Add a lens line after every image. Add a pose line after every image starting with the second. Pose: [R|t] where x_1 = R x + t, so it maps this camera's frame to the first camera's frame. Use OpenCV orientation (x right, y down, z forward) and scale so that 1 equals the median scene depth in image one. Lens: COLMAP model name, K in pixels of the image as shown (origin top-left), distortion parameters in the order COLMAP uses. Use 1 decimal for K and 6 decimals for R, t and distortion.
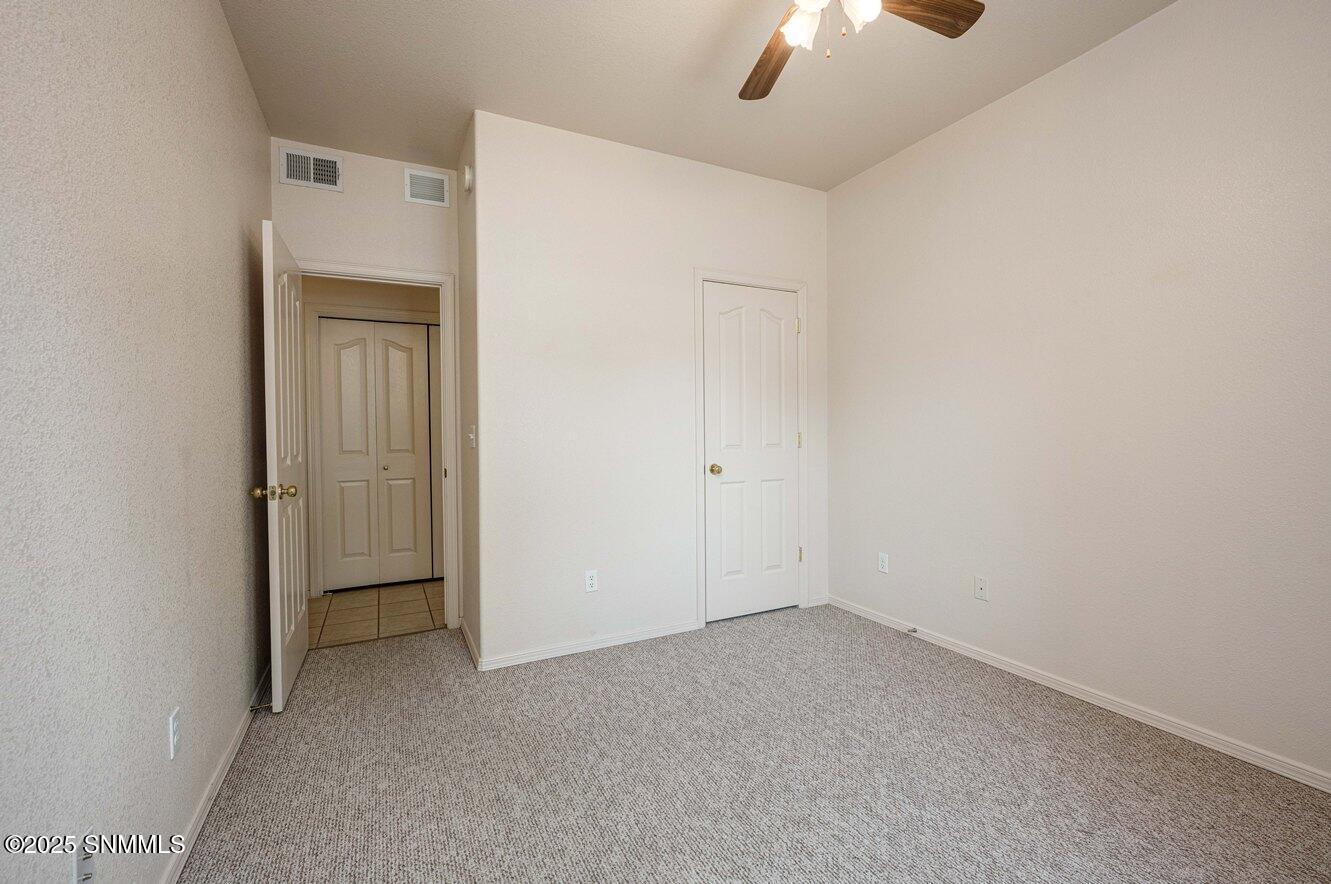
lens RADIAL K [[565.8, 0, 665.5], [0, 565.8, 442.0], [0, 0, 1]] dist [-0.000036, -0.000046]
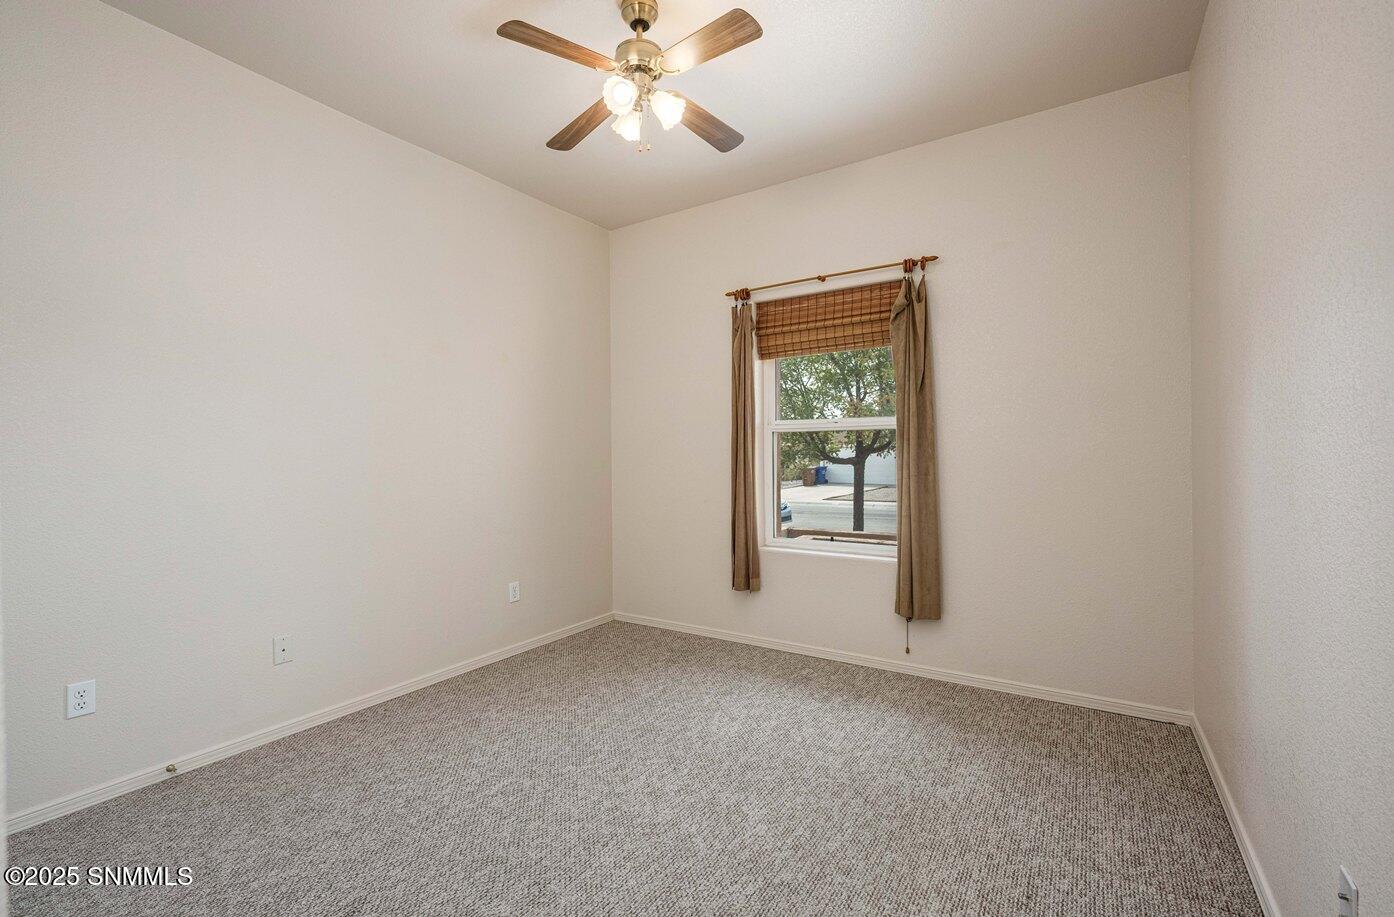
lens RADIAL K [[593.9, 0, 697.0], [0, 593.9, 458.5], [0, 0, 1]] dist [0.000156, 0.000070]
pose [[-0.505108, 0.008554, 0.863014, -0.693342], [0.029362, 0.999542, 0.007278, -0.016111], [-0.862557, 0.029016, -0.505128, 1.231195]]
